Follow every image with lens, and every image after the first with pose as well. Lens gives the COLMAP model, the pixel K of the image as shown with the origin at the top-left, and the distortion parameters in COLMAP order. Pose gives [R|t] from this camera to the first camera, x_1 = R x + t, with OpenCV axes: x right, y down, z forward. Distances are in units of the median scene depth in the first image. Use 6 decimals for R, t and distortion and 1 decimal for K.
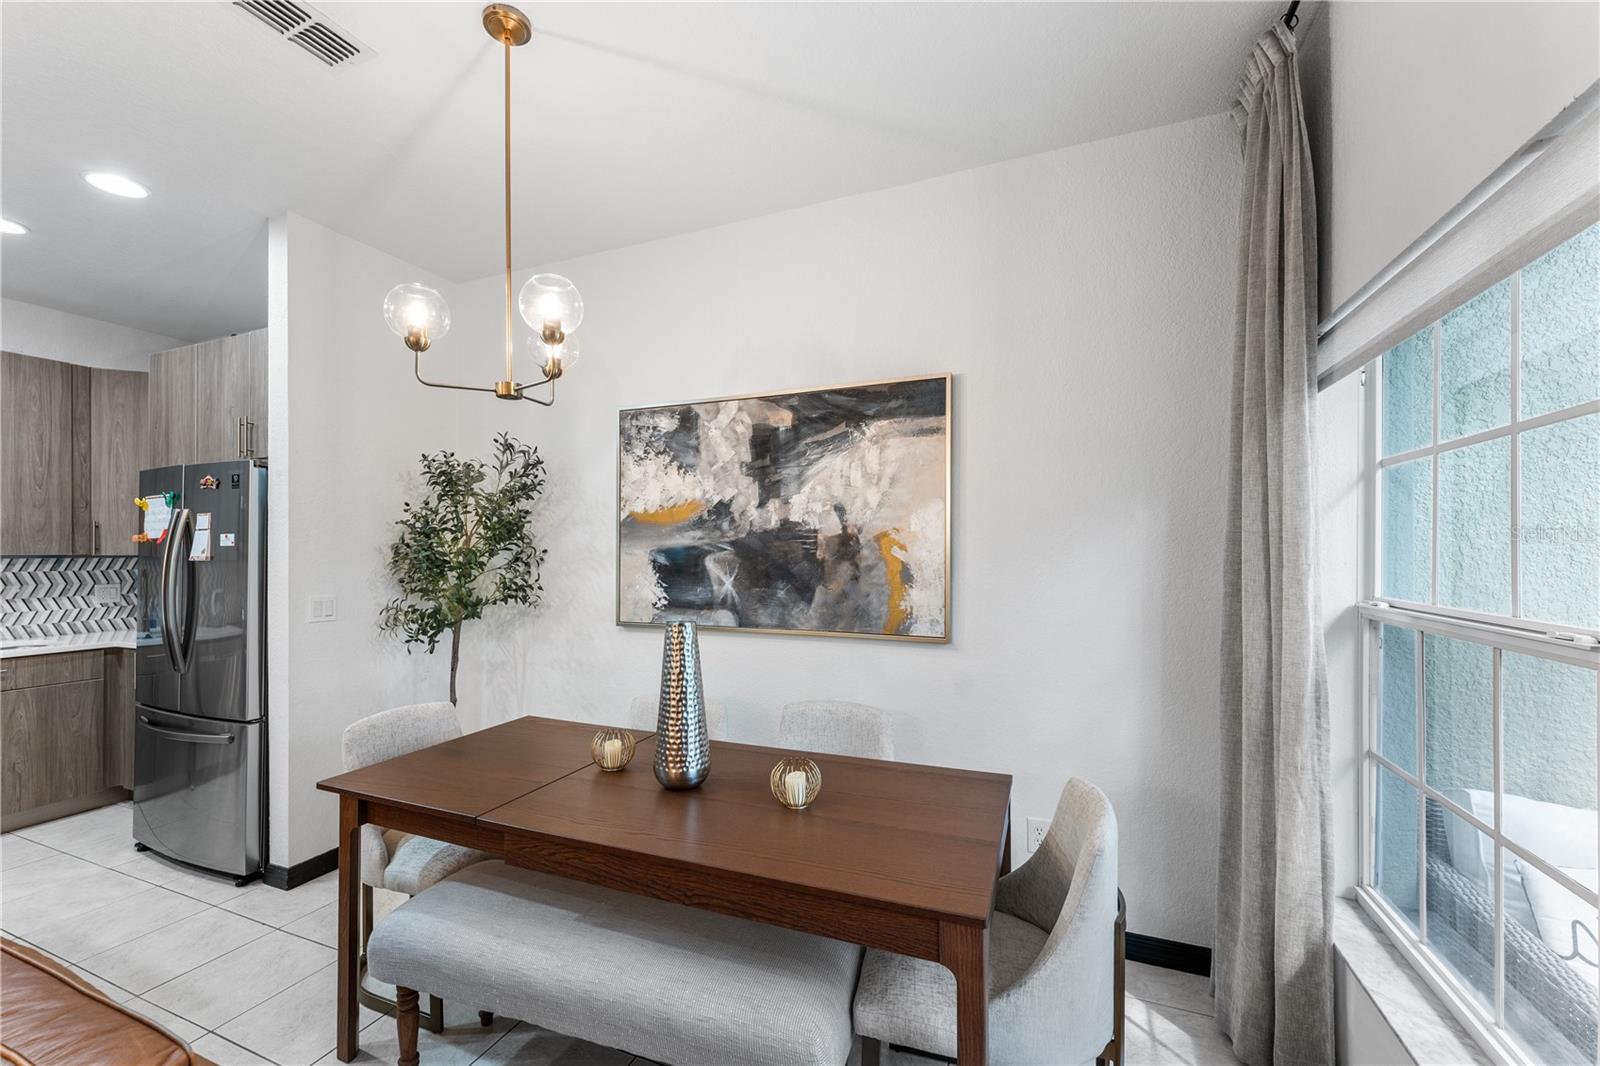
lens RADIAL K [[652.6, 0, 790.7], [0, 652.6, 550.3], [0, 0, 1]] dist [0.001228, 0.000145]
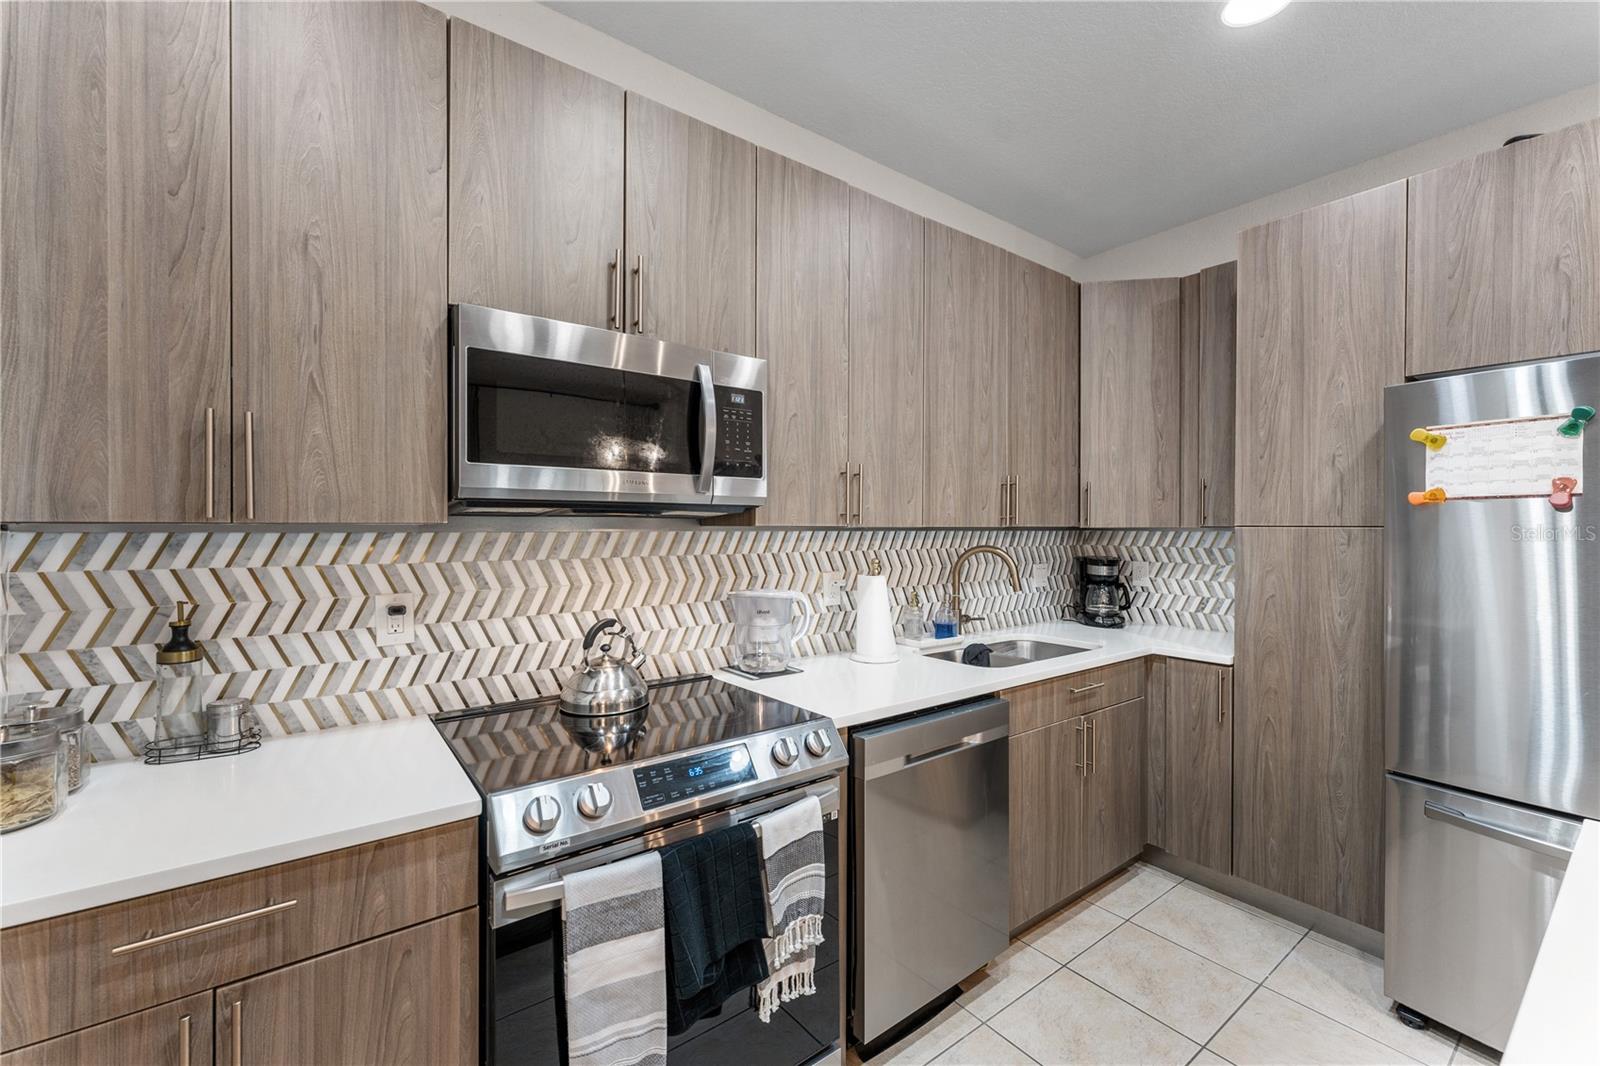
lens RADIAL K [[653.0, 0, 797.3], [0, 653.0, 528.3], [0, 0, 1]] dist [0.001297, 0.000019]
pose [[0.862329, 0.004398, -0.506329, -1.273787], [-0.003348, 0.999990, 0.002983, 0.009712], [0.506337, -0.000877, 0.862335, 0.226058]]
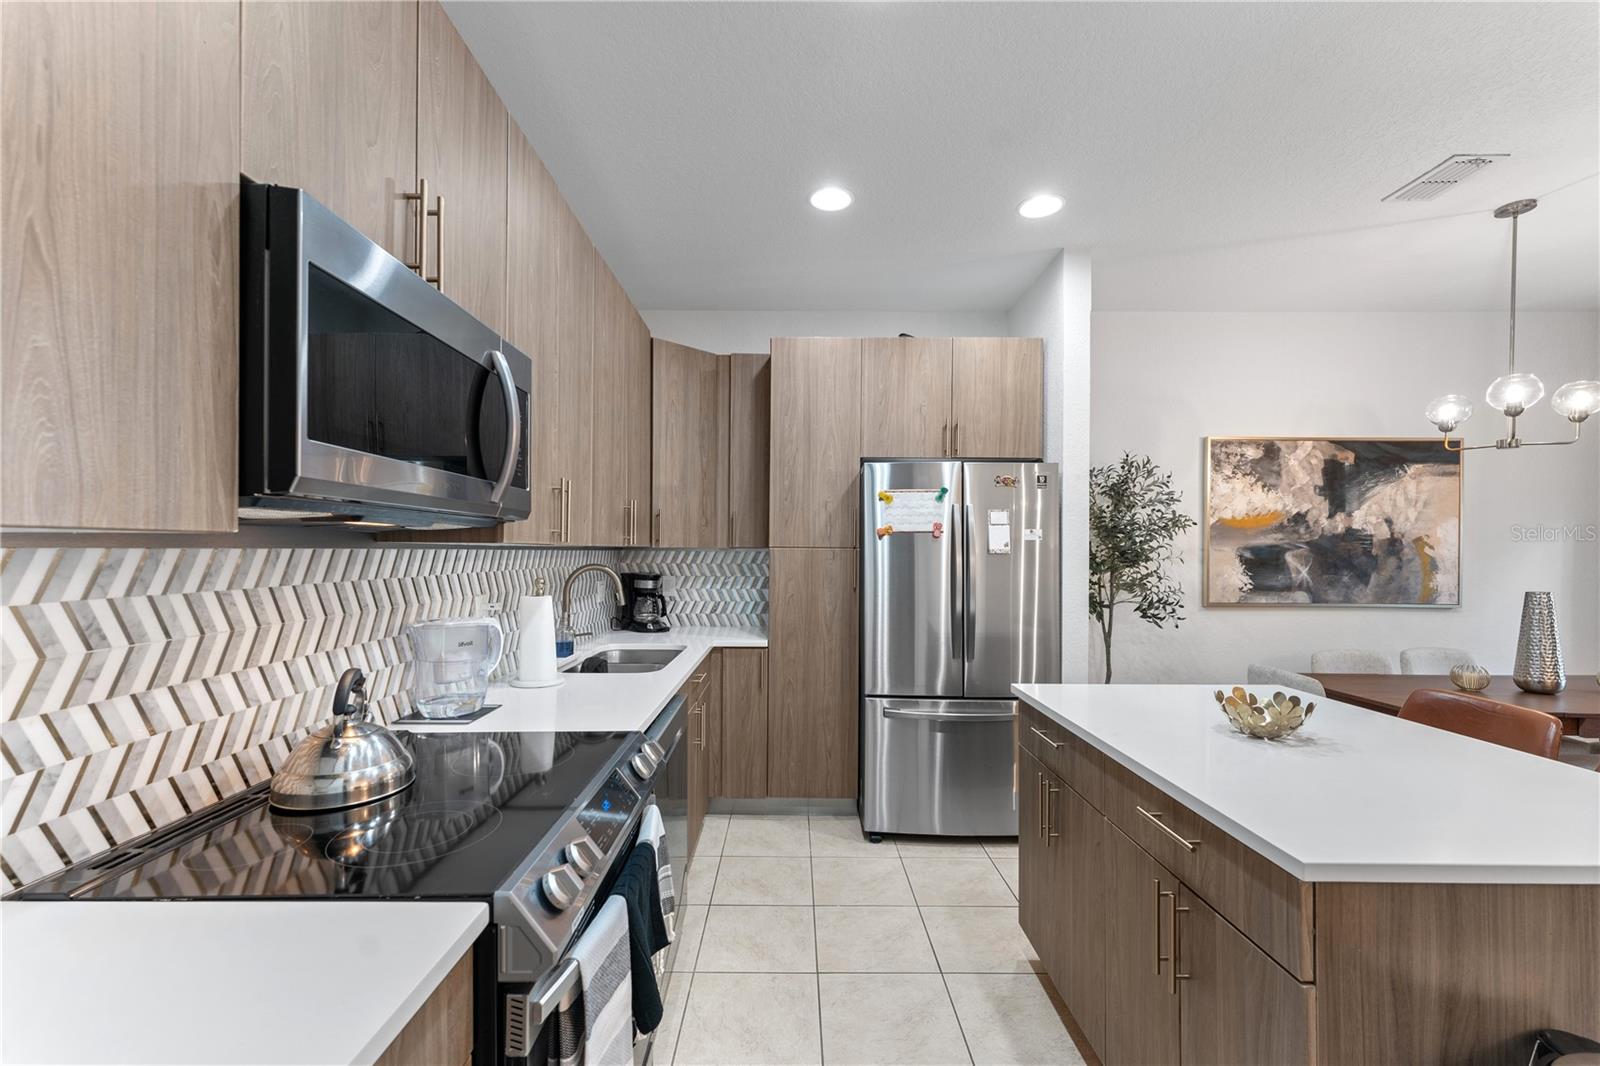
lens RADIAL K [[648.0, 0, 791.5], [0, 648.0, 550.4], [0, 0, 1]] dist [0.000542, 0.000150]
pose [[0.922975, 0.007758, 0.384781, -1.624554], [-0.007881, 0.999968, -0.001258, 0.014865], [-0.384779, -0.001872, 0.923007, 0.145937]]
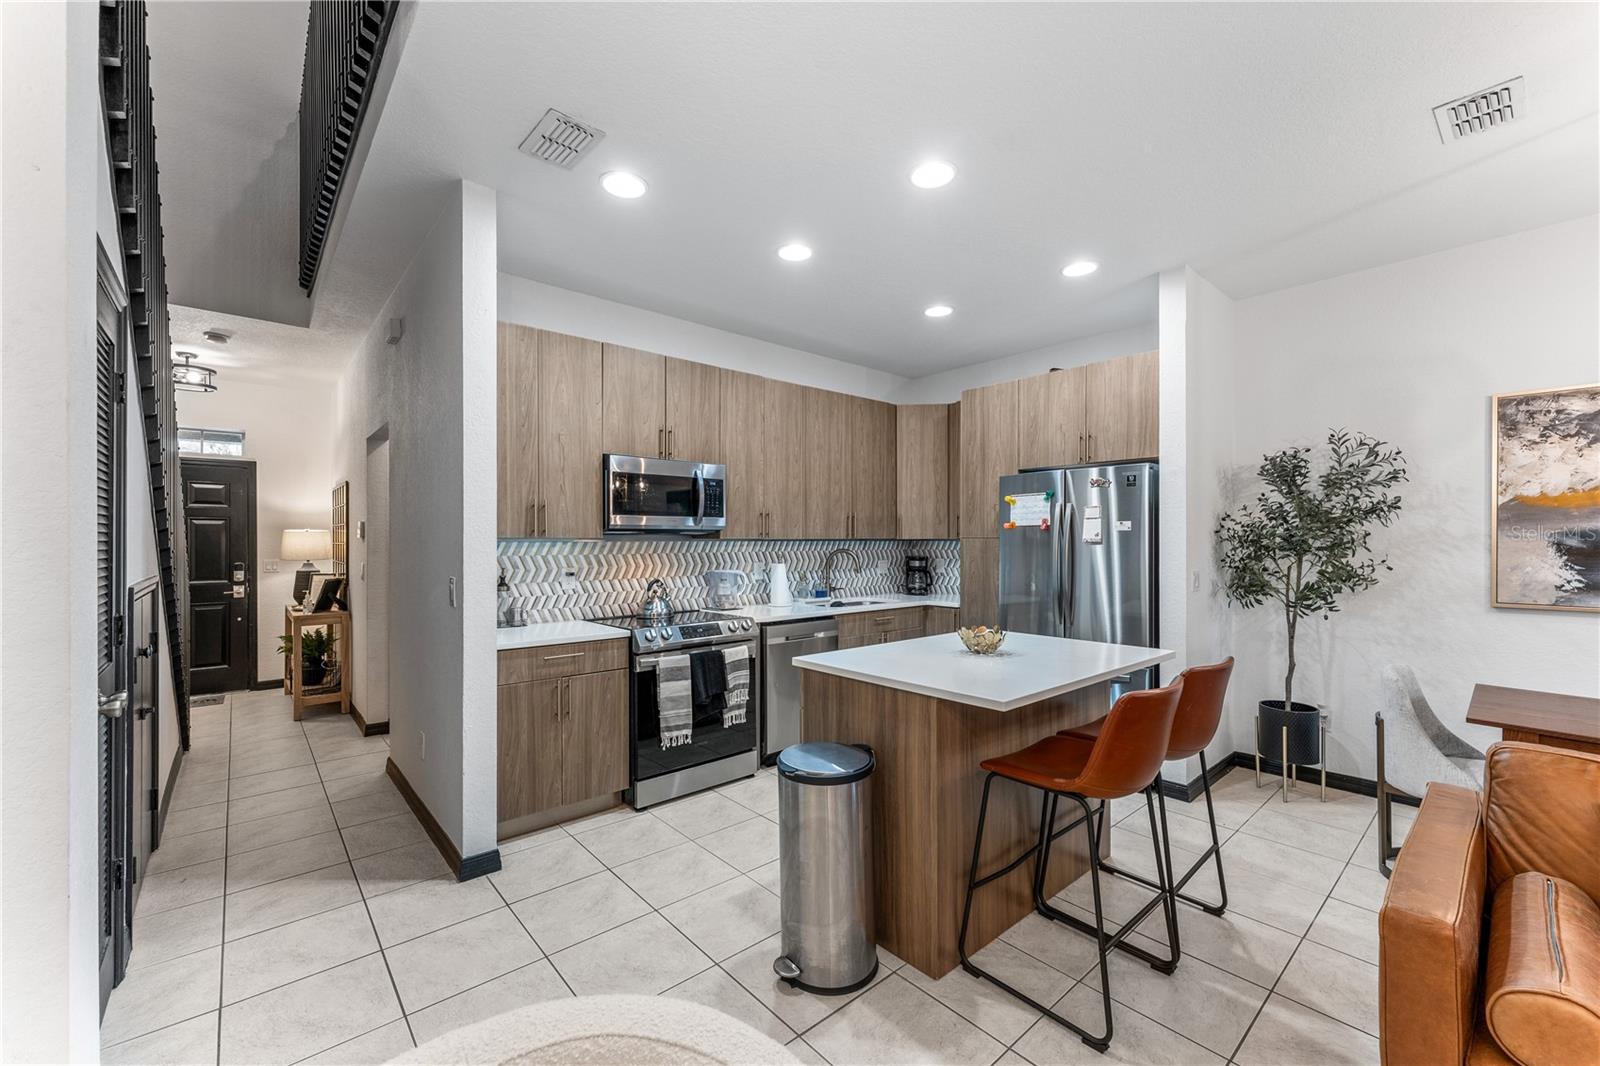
lens RADIAL K [[641.2, 0, 794.5], [0, 641.2, 538.3], [0, 0, 1]] dist [0.000734, 0.000017]
pose [[0.895278, -0.000105, -0.445507, -0.861145], [-0.000400, 0.999999, -0.001039, 0.010152], [0.445507, 0.001108, 0.895278, -0.429470]]
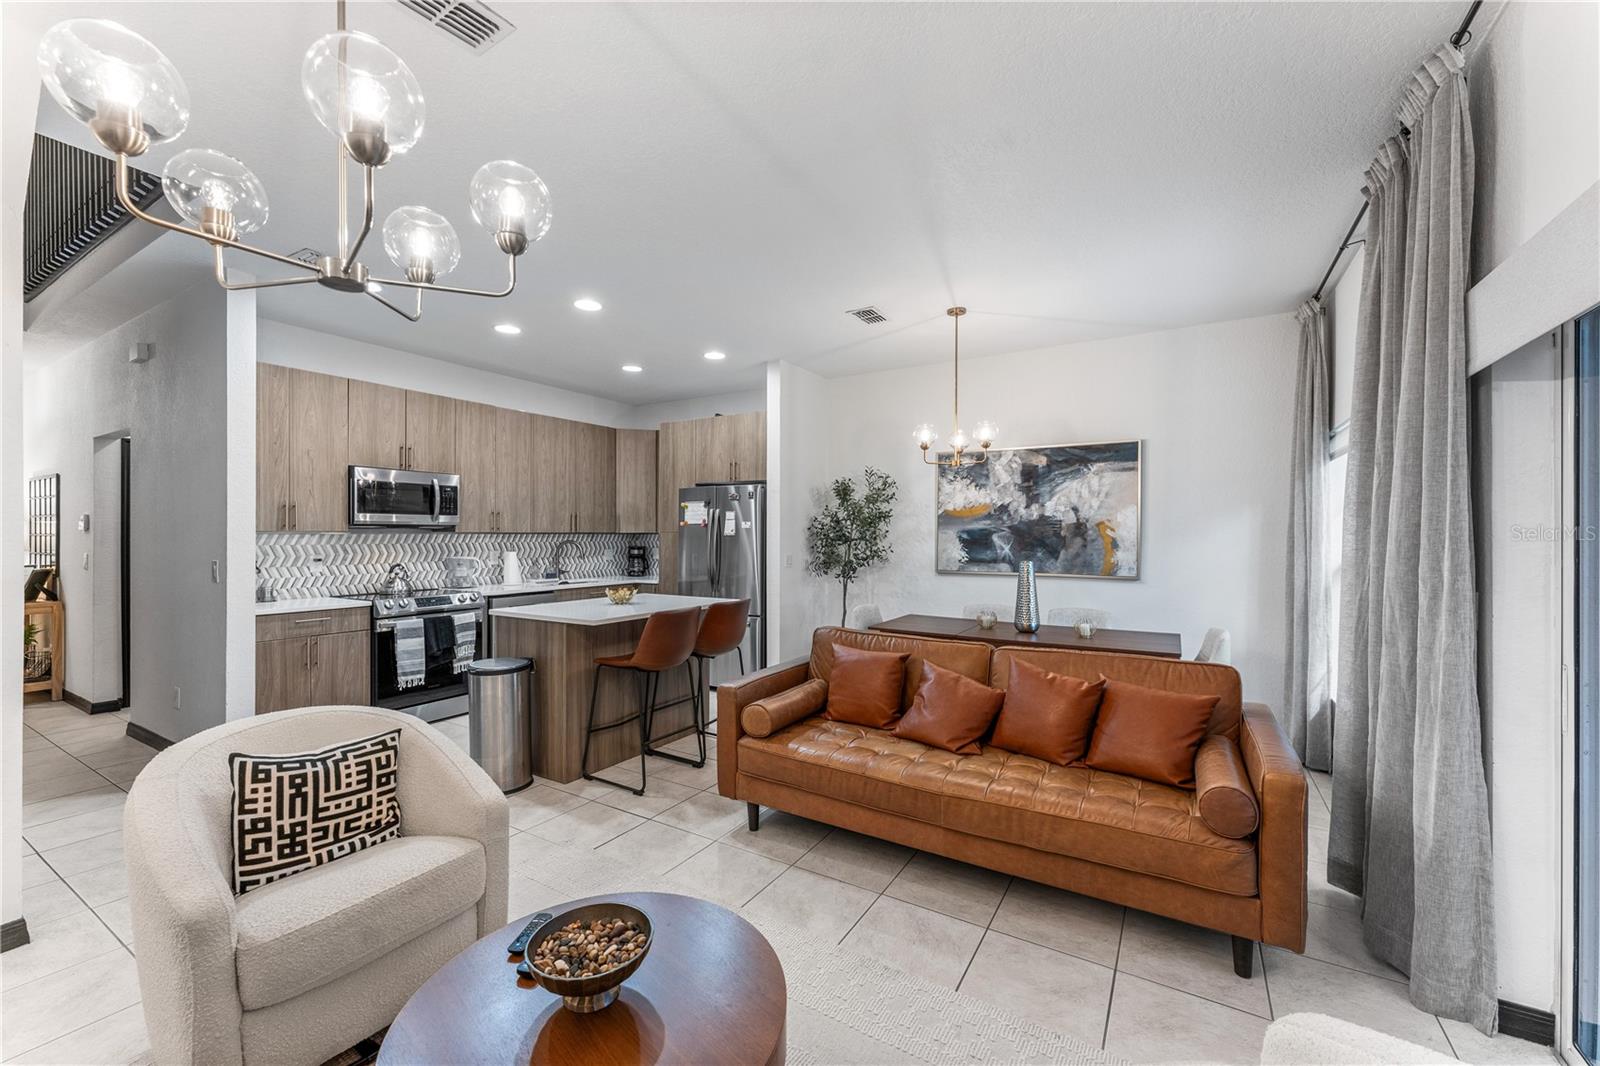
lens RADIAL K [[642.1, 0, 795.9], [0, 642.1, 533.2], [0, 0, 1]] dist [0.000838, -0.000115]
pose [[0.988451, 0.004458, -0.151473, -0.409139], [-0.004380, 0.999990, 0.000846, 0.007218], [0.151476, -0.000172, 0.988461, -0.888223]]
